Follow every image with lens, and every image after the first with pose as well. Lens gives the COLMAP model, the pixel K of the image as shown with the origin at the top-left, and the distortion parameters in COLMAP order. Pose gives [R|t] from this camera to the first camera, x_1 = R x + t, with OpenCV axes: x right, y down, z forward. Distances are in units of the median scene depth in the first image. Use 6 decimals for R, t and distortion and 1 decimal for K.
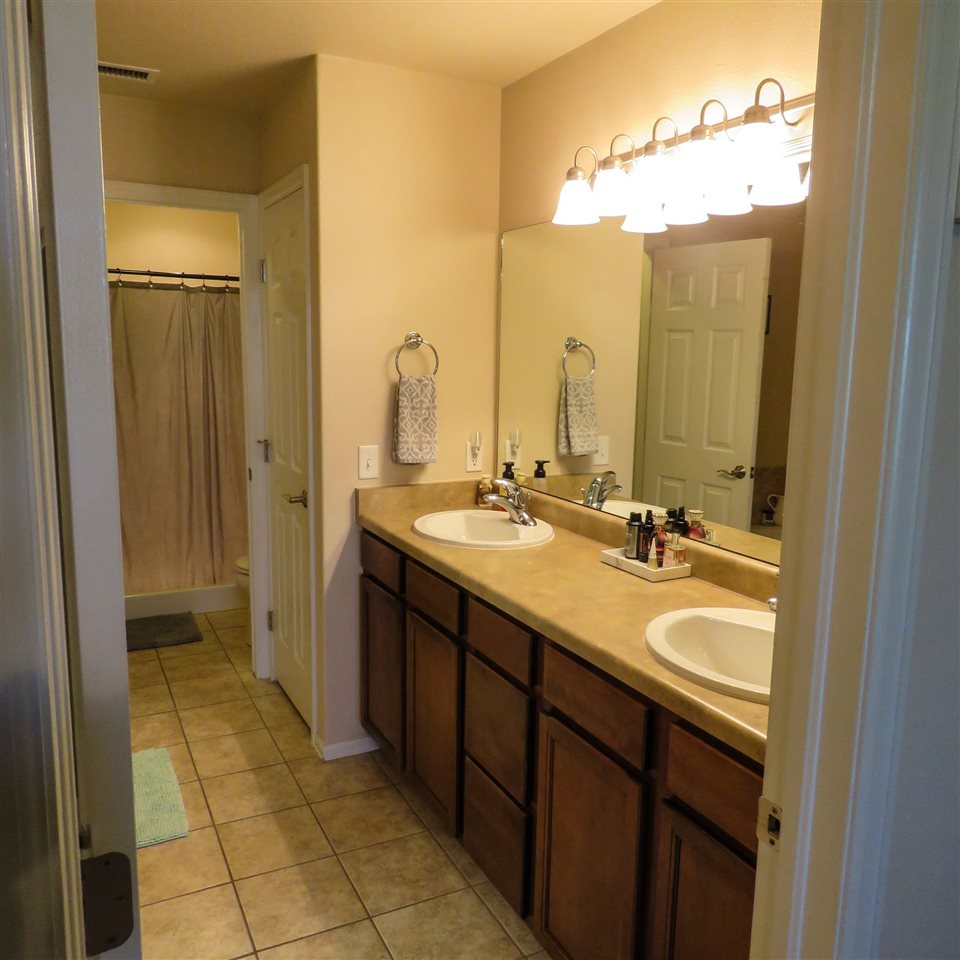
lens RADIAL K [[818.9, 0, 479.2], [0, 818.9, 476.7], [0, 0, 1]] dist [-0.004936, 0.010341]
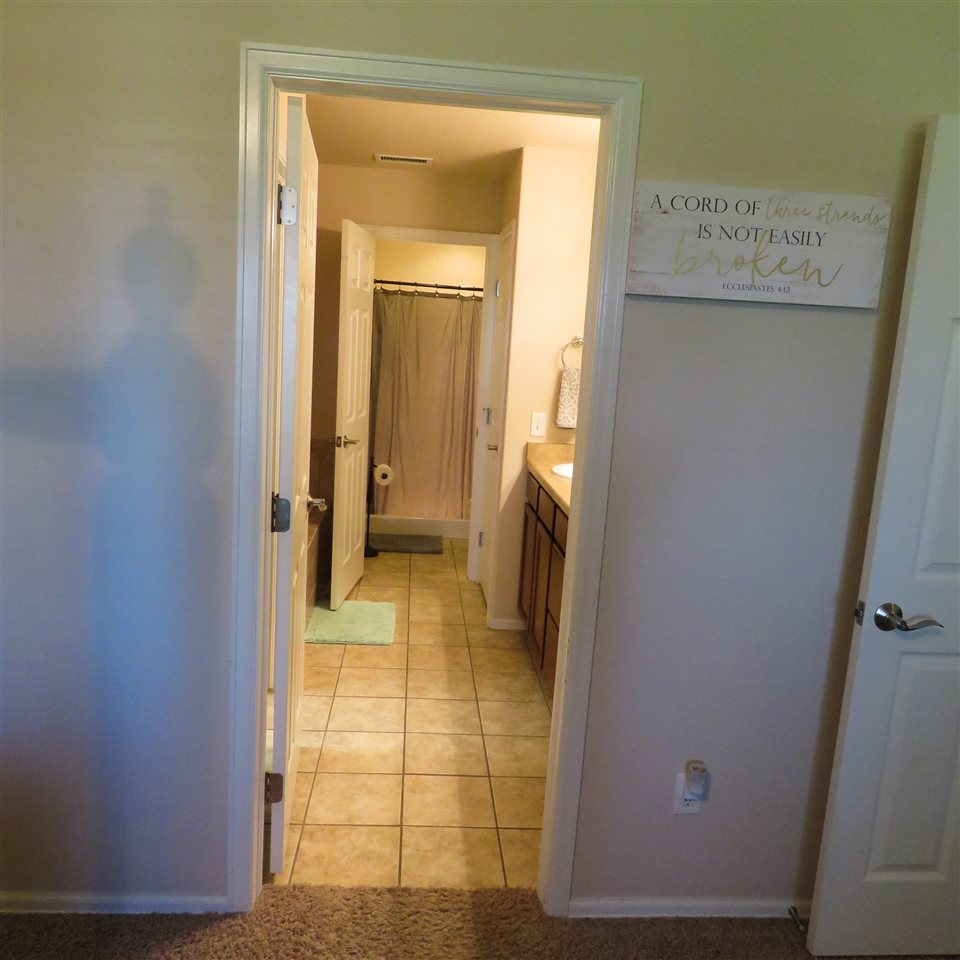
lens RADIAL K [[818.9, 0, 480.1], [0, 818.9, 481.5], [0, 0, 1]] dist [-0.004936, 0.010341]
pose [[0.920976, 0.107747, -0.374424, 0.307853], [-0.107178, 0.993987, 0.022408, 0.057748], [0.374587, 0.019493, 0.926987, -0.351114]]
